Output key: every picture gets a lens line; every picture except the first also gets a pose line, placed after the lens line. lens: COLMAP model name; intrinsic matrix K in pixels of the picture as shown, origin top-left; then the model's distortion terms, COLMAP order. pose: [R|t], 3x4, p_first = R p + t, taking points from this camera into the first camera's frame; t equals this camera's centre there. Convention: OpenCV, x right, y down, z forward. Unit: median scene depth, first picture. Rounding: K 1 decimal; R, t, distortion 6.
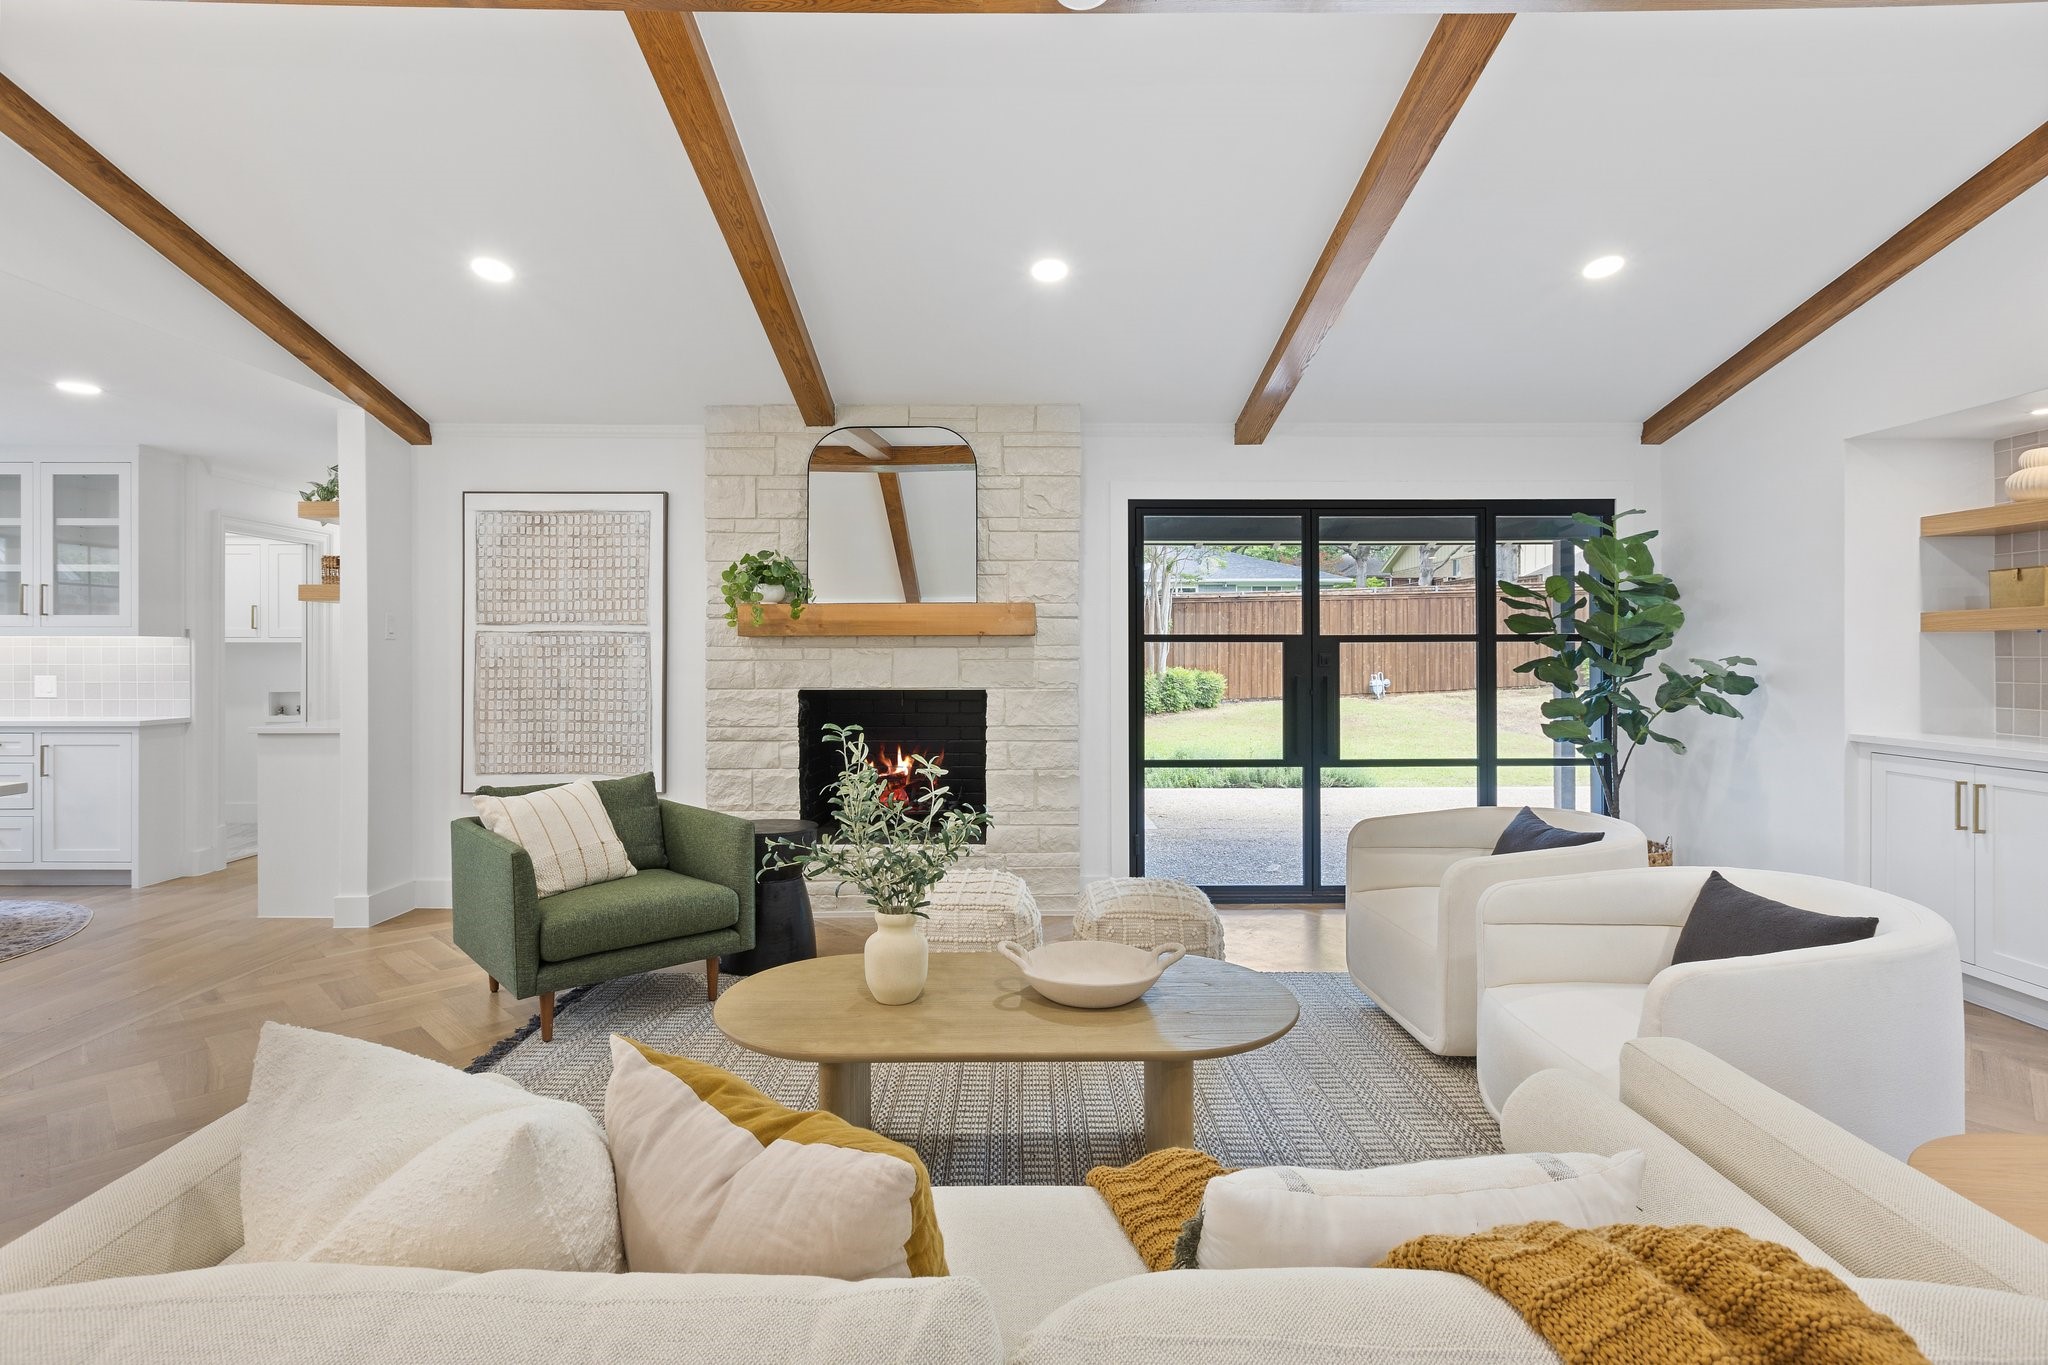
lens RADIAL K [[985.5, 0, 1019.4], [0, 985.5, 653.1], [0, 0, 1]] dist [-0.002148, 0.000514]
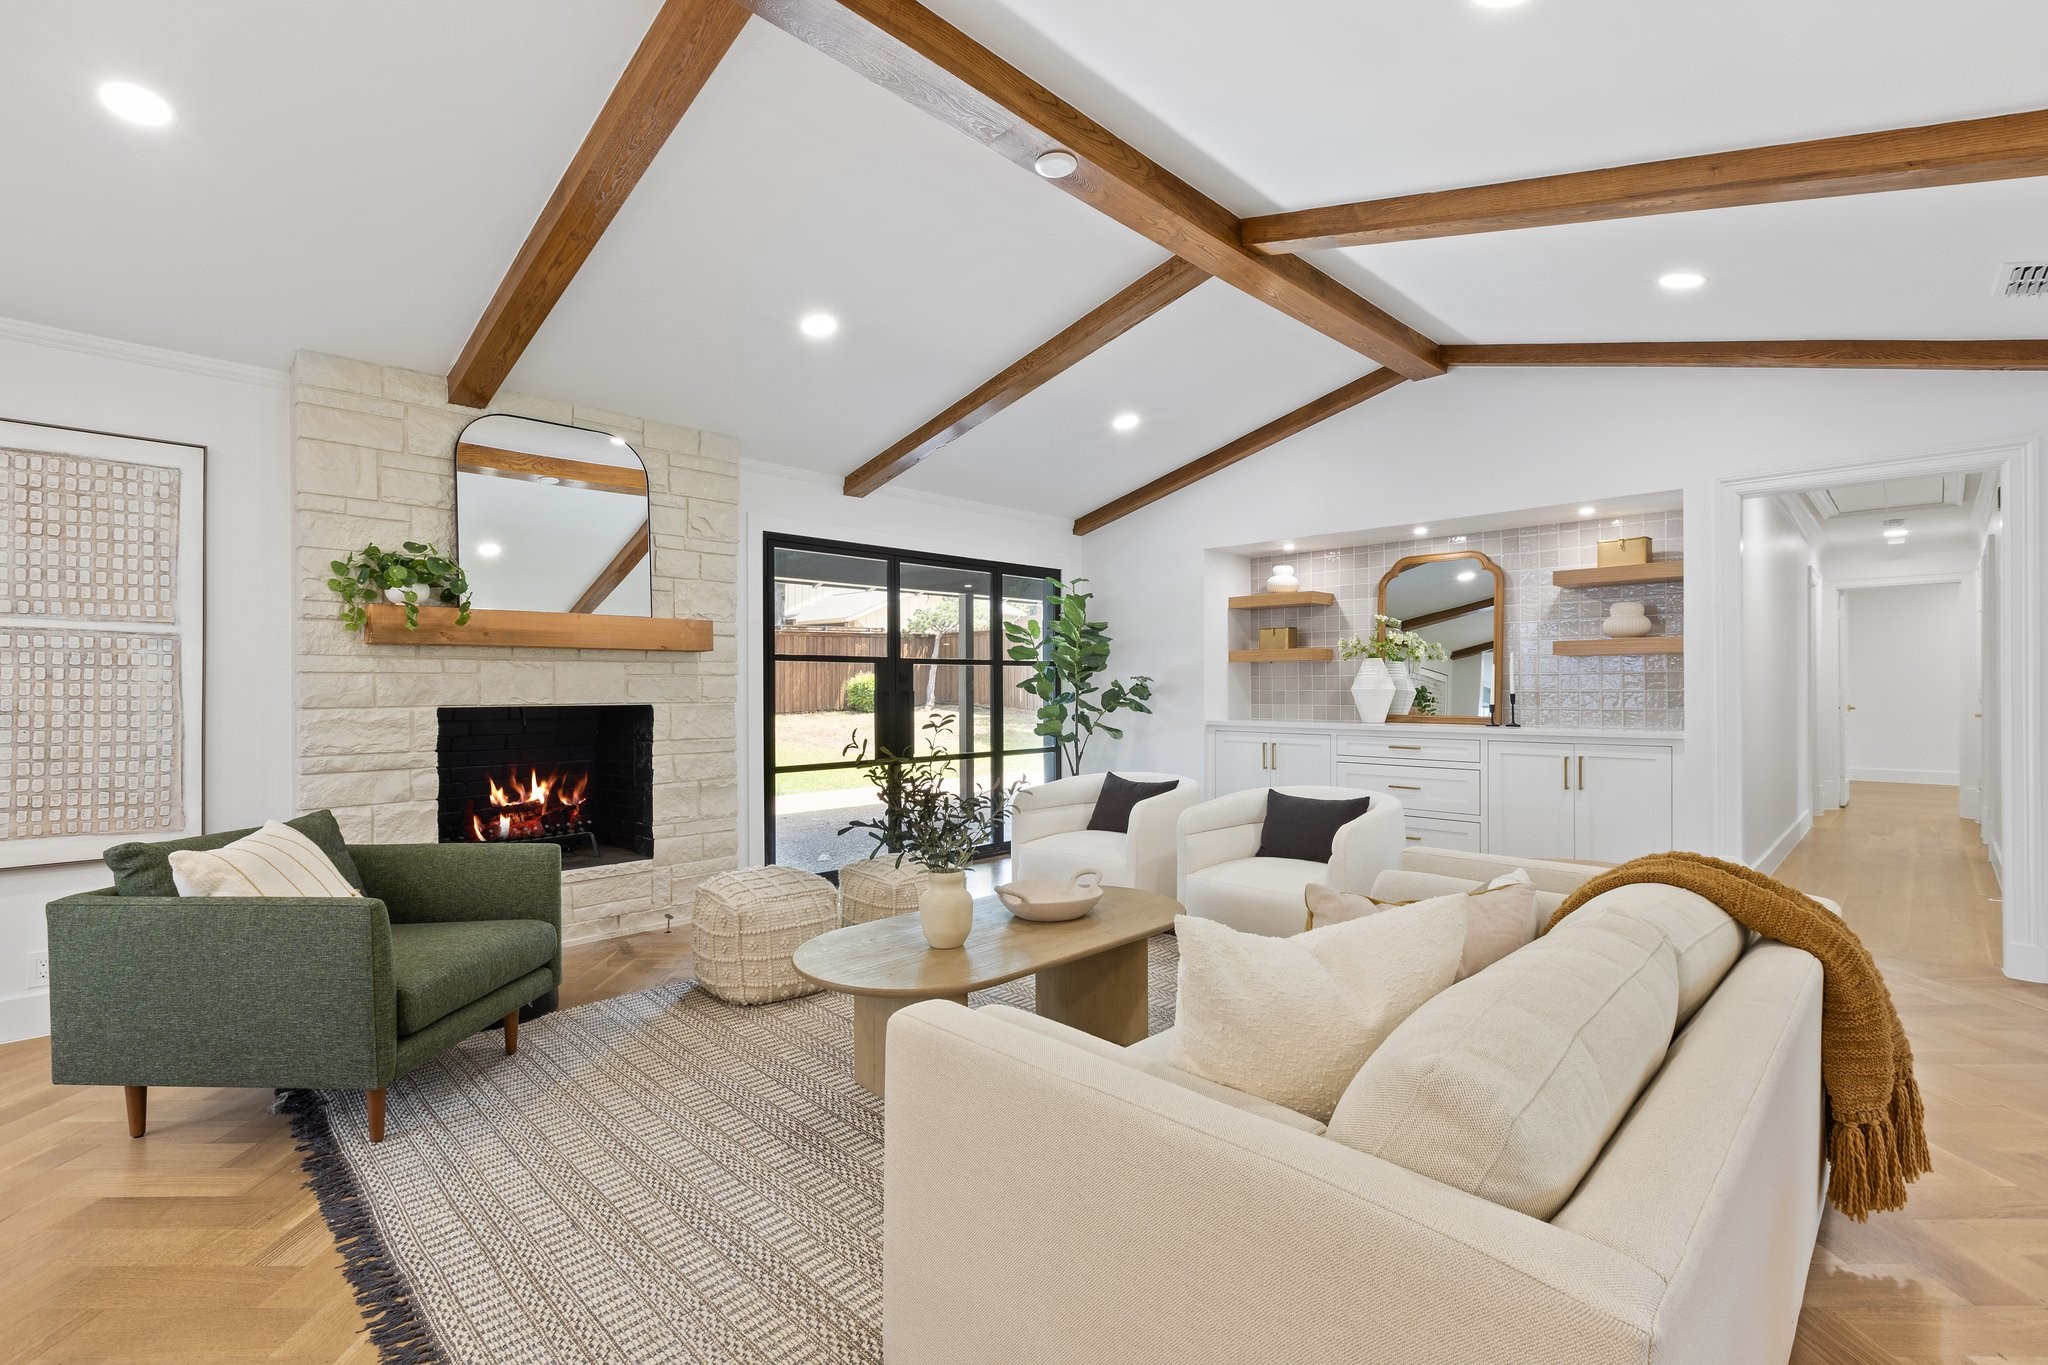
lens RADIAL K [[918.4, 0, 1016.8], [0, 918.4, 686.1], [0, 0, 1]] dist [0.003535, -0.001793]
pose [[0.710510, 0.000395, 0.703687, -0.424726], [0.000778, 0.999999, -0.001346, 0.019699], [-0.703686, 0.001504, 0.710509, 0.074899]]
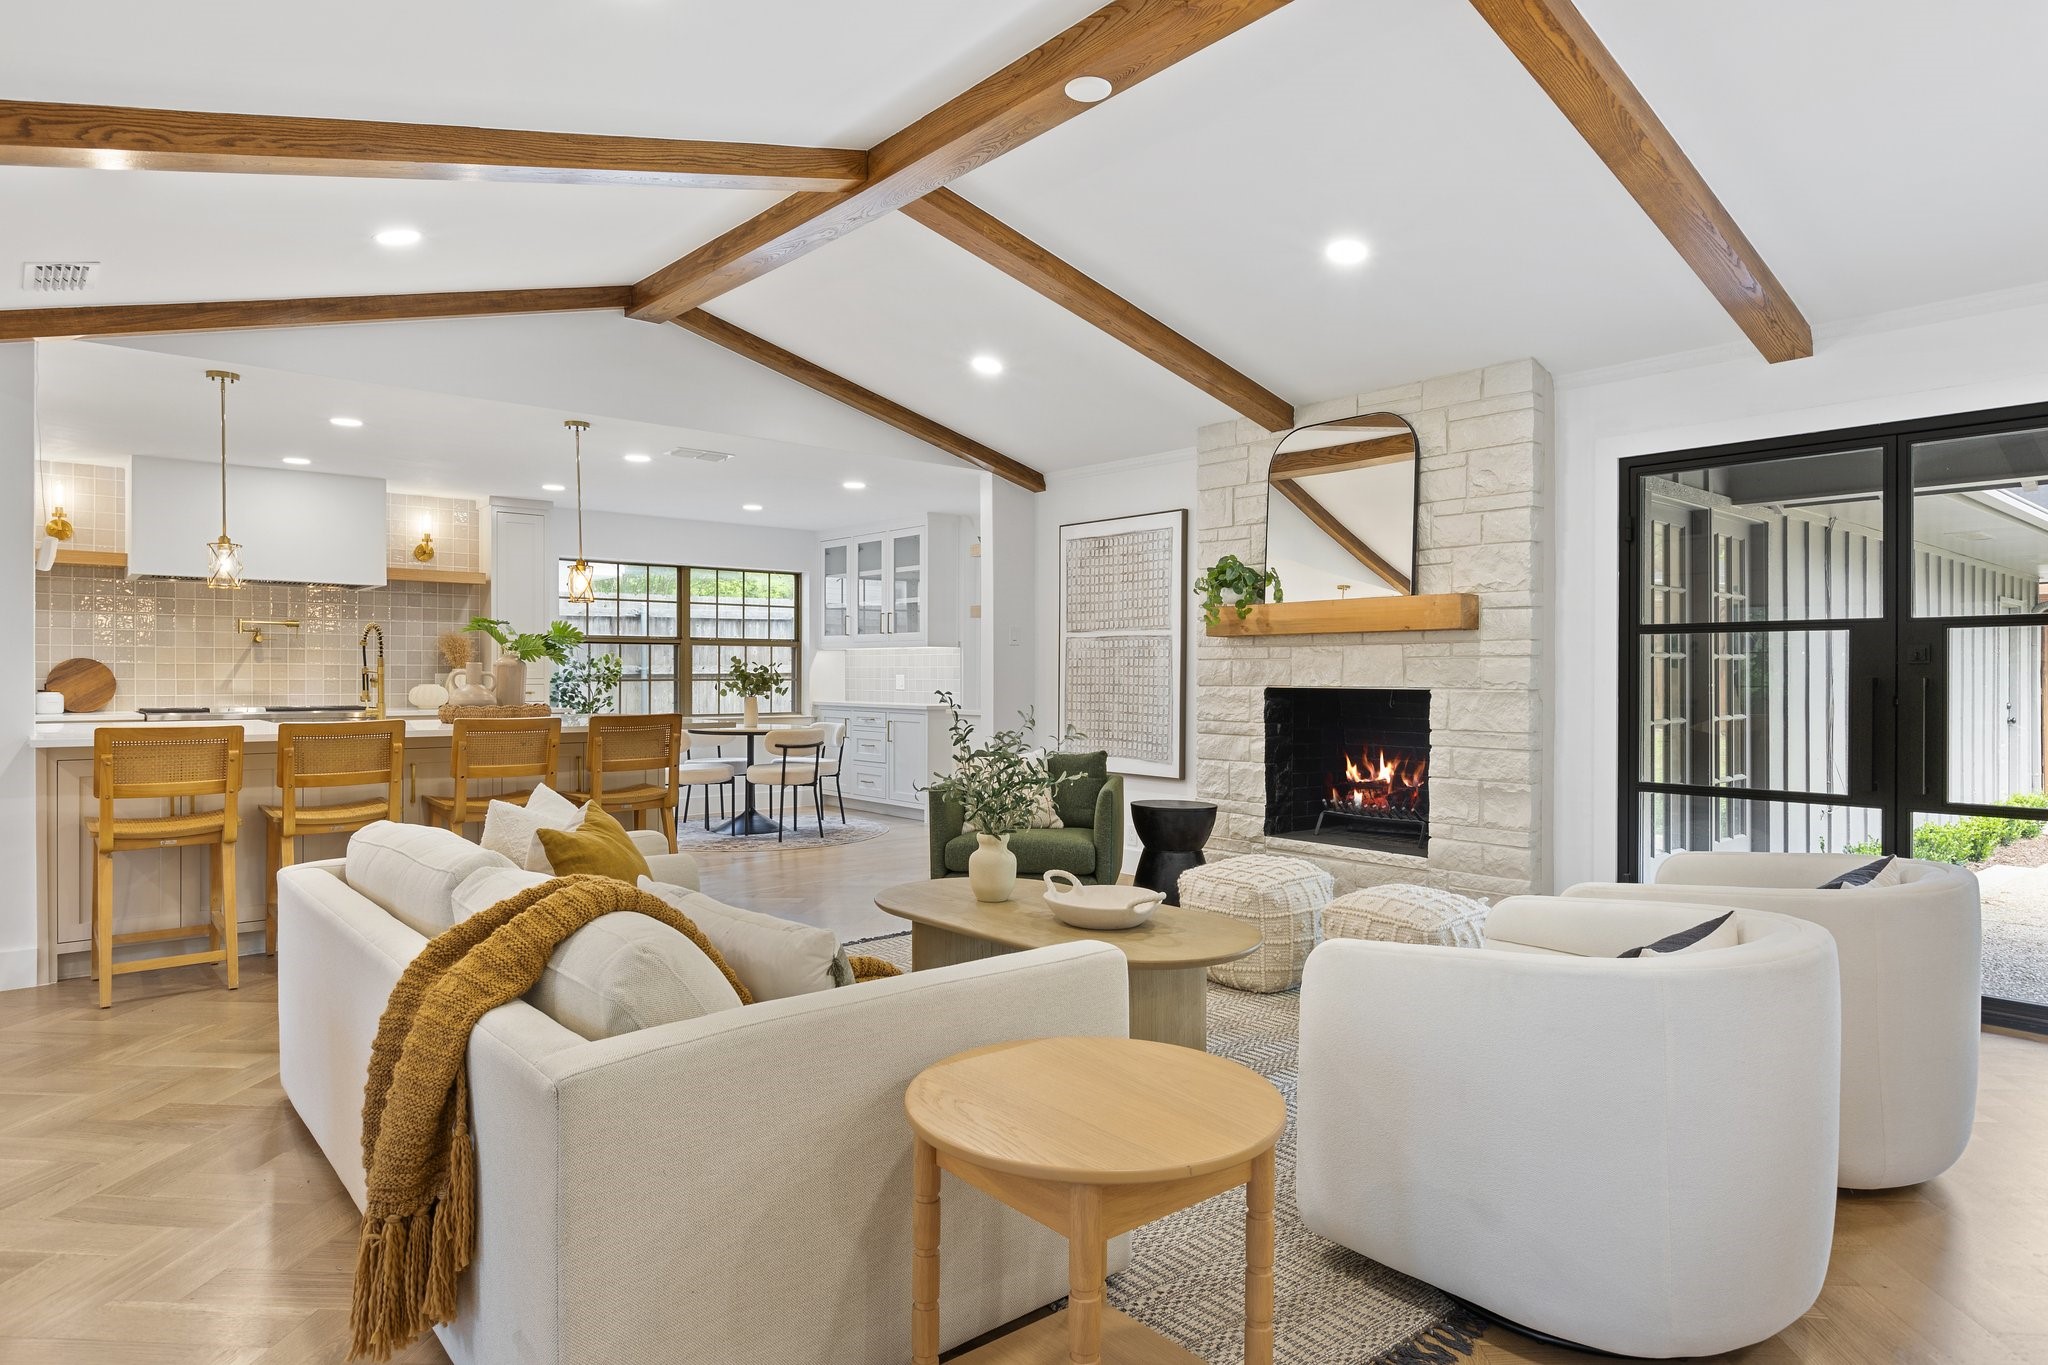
lens RADIAL K [[1174.4, 0, 1023.0], [0, 1174.4, 680.4], [0, 0, 1]] dist [-0.013361, -0.000591]
pose [[0.646405, 0.007066, -0.762962, 0.550115], [-0.001826, 0.999969, 0.007714, 0.020711], [0.762992, -0.003594, 0.646398, 0.004859]]
